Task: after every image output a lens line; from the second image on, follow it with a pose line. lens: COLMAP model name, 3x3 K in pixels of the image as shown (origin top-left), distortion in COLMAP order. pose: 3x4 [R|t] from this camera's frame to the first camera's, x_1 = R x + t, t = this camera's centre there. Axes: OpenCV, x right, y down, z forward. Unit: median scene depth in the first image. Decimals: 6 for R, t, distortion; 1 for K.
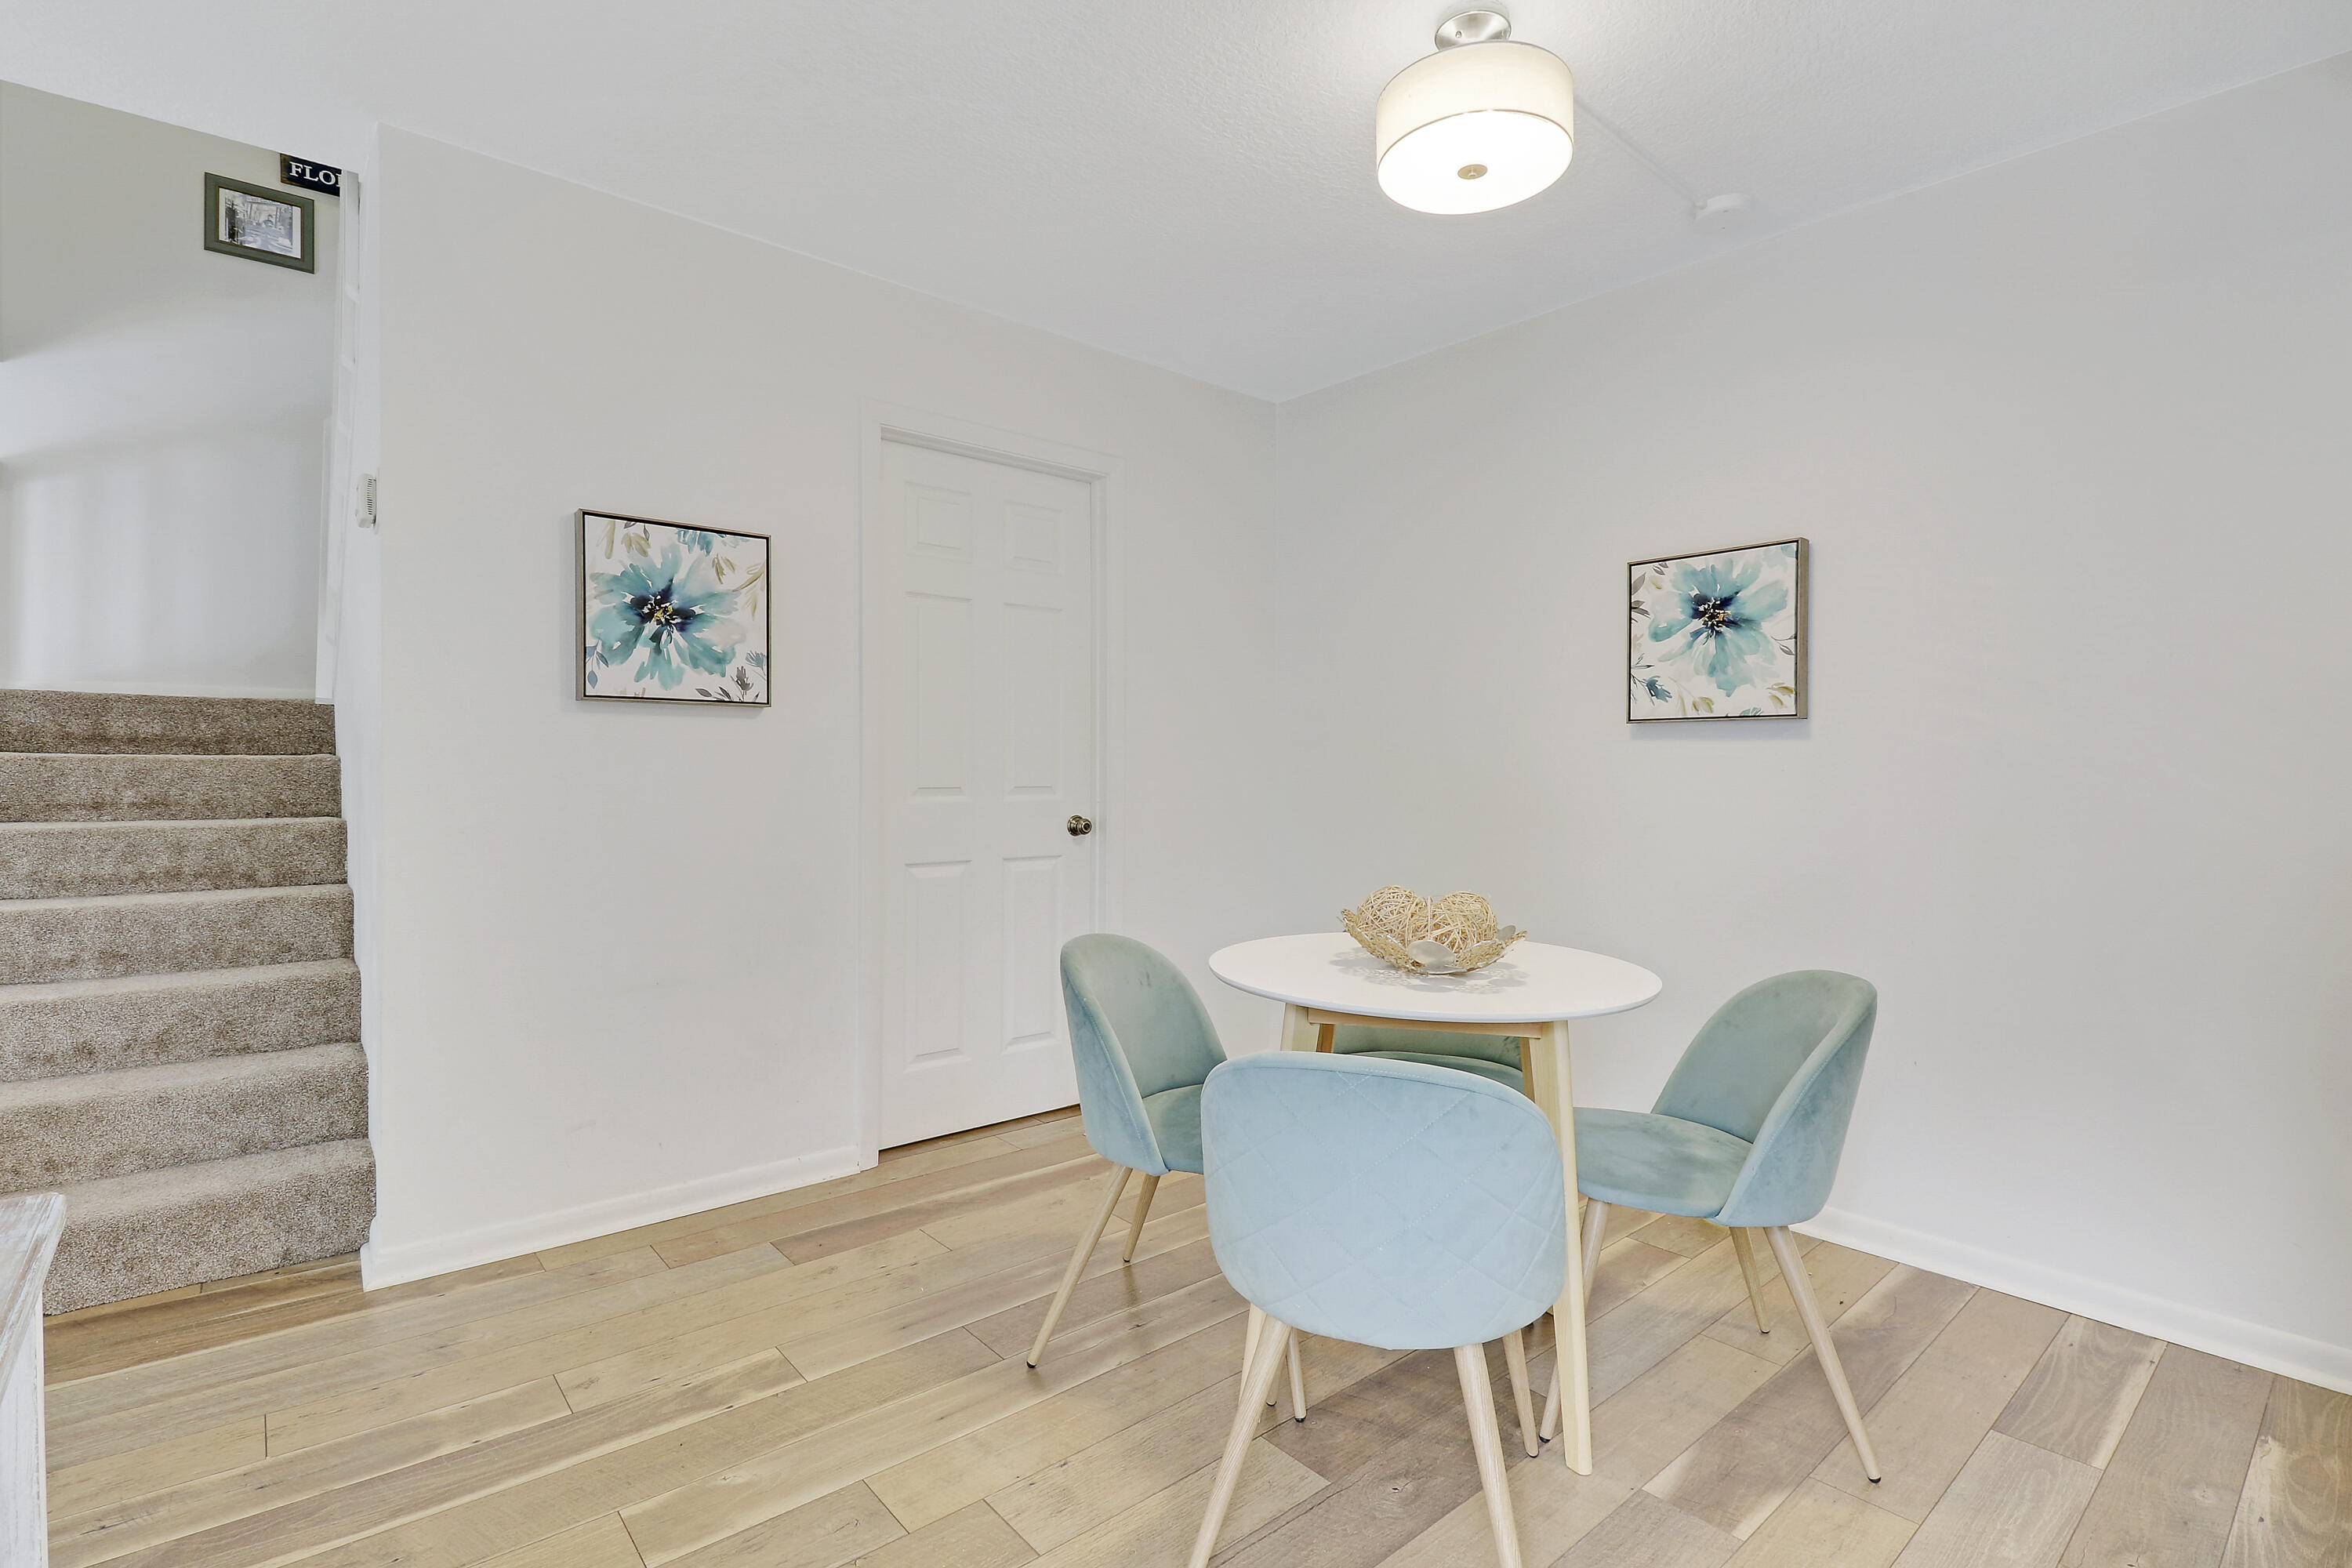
lens RADIAL K [[1113.9, 0, 1185.4], [0, 1113.9, 777.0], [0, 0, 1]] dist [0.004042, -0.000068]
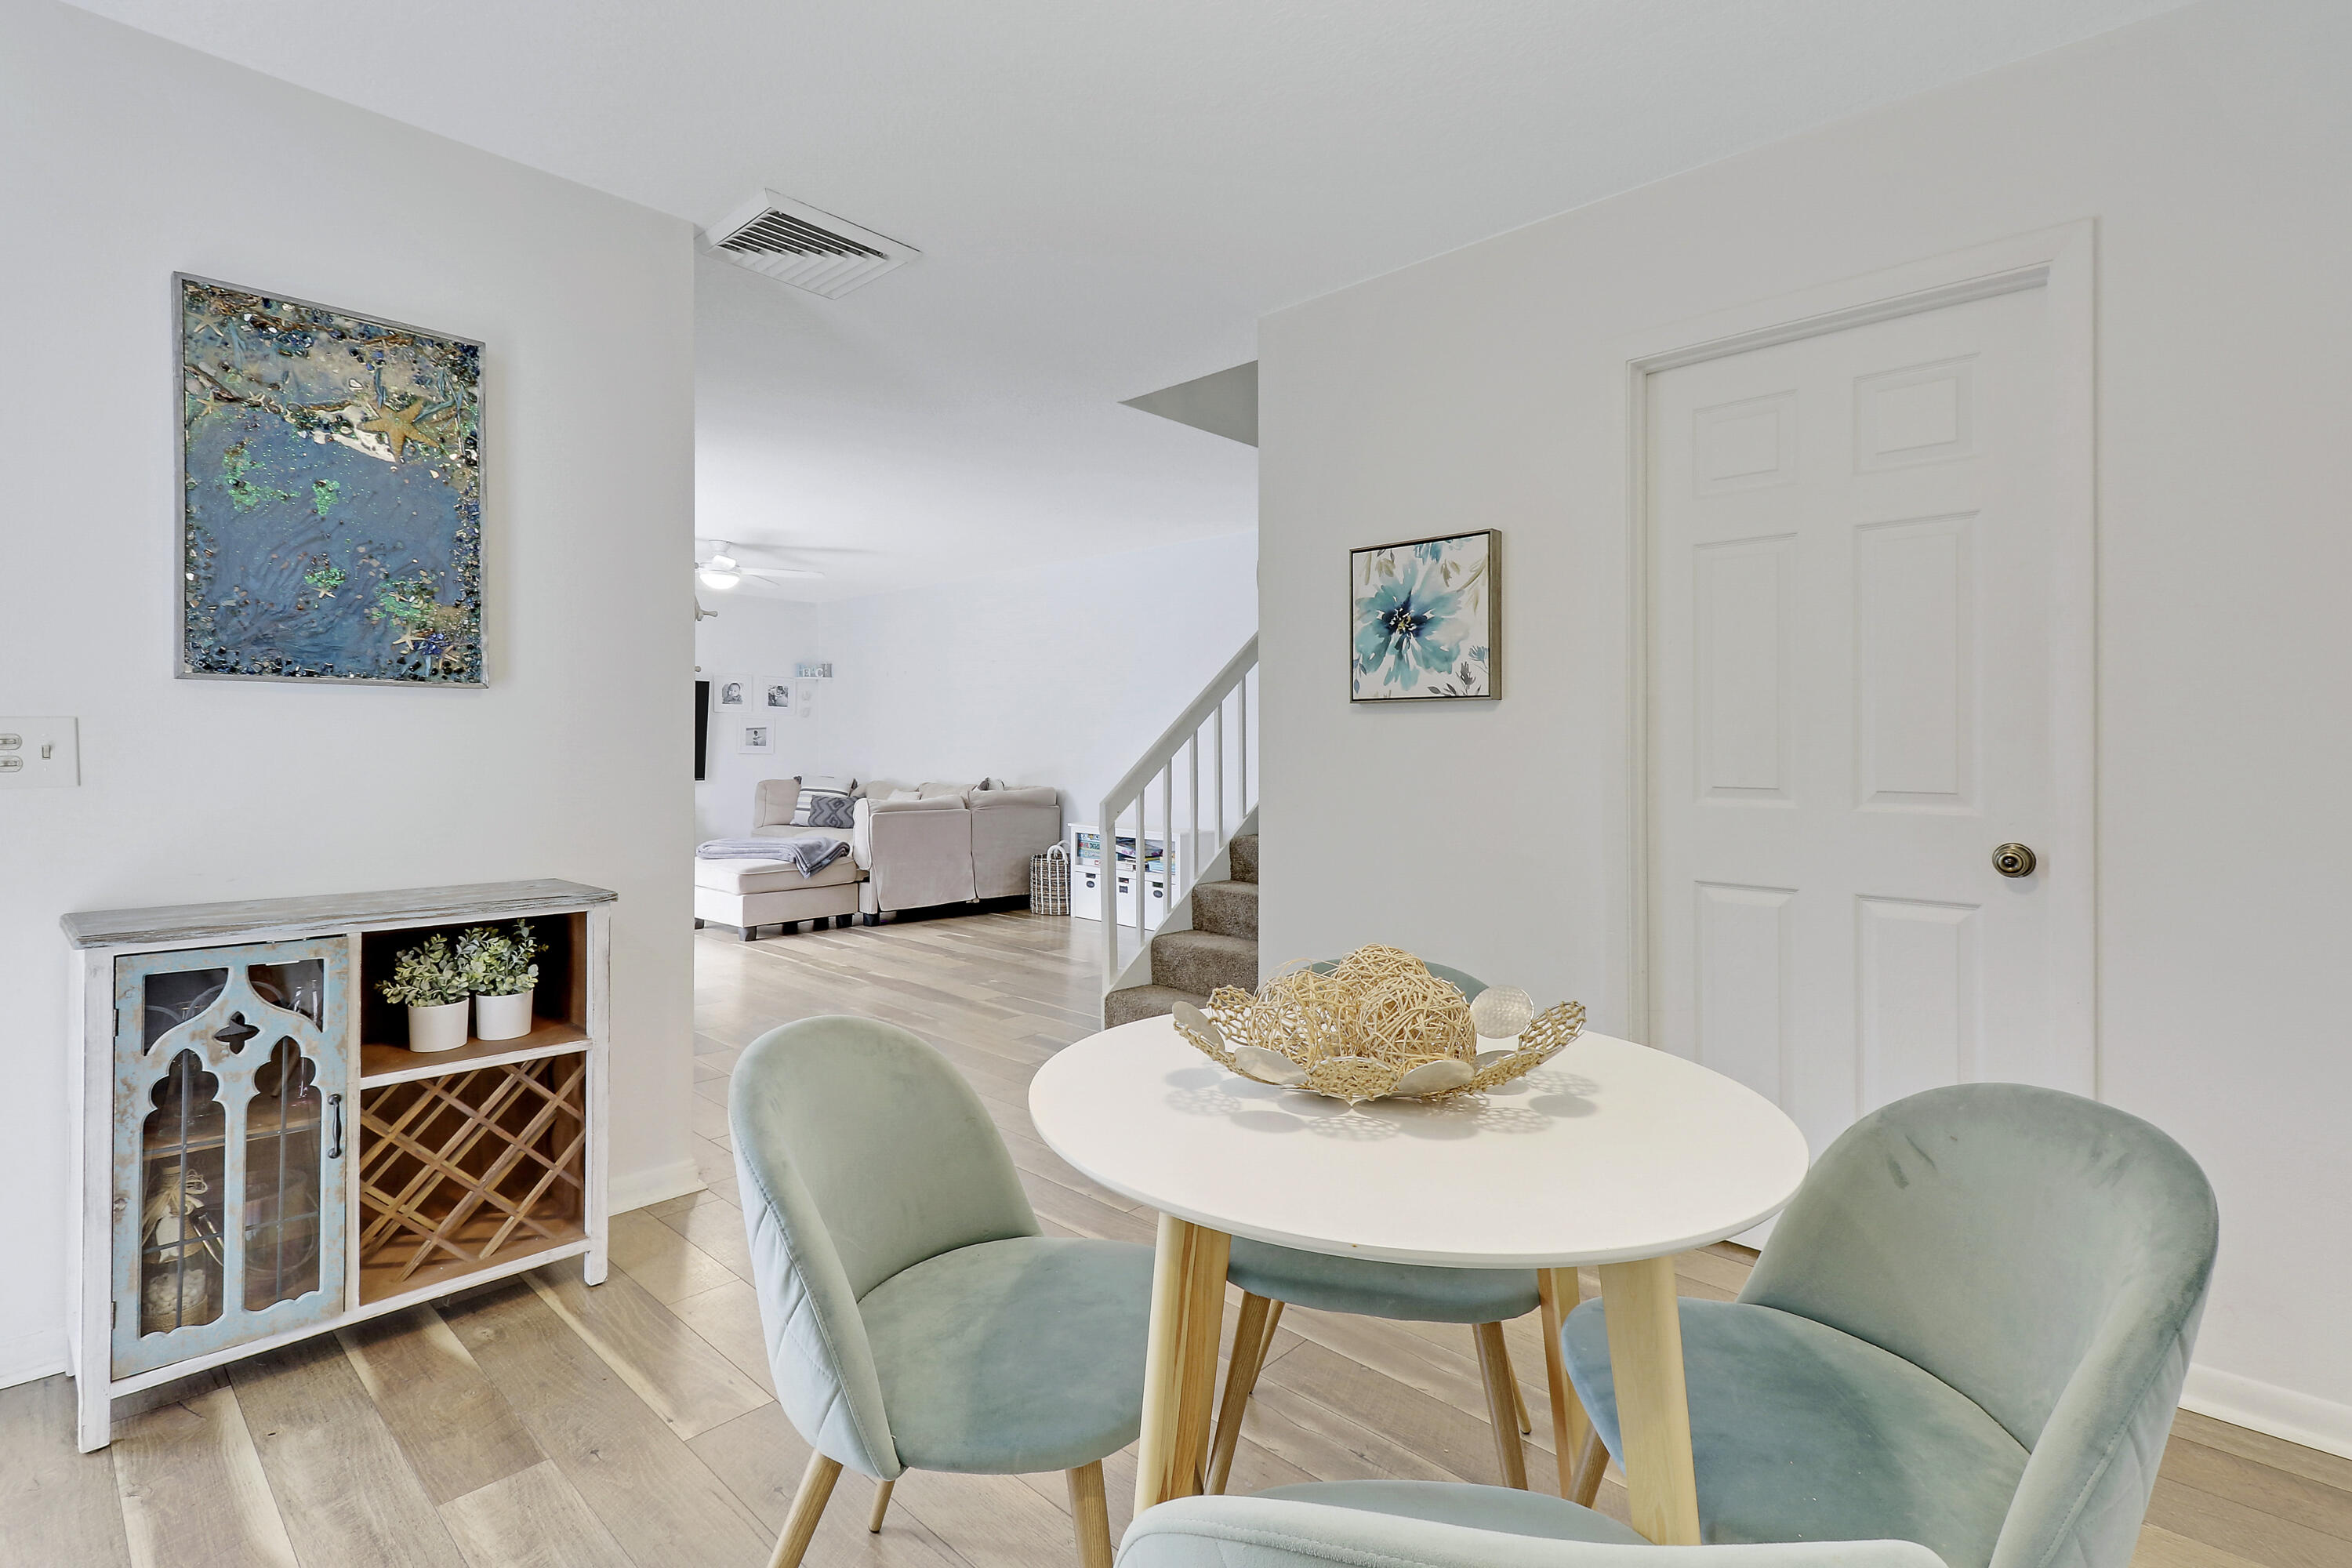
lens RADIAL K [[1113.9, 0, 1162.9], [0, 1113.9, 740.3], [0, 0, 1]] dist [0.004042, -0.000068]
pose [[0.078537, -0.011500, -0.996845, 0.634040], [-0.014225, 0.999819, -0.012655, -0.009615], [0.996810, 0.015174, 0.078359, 0.661101]]
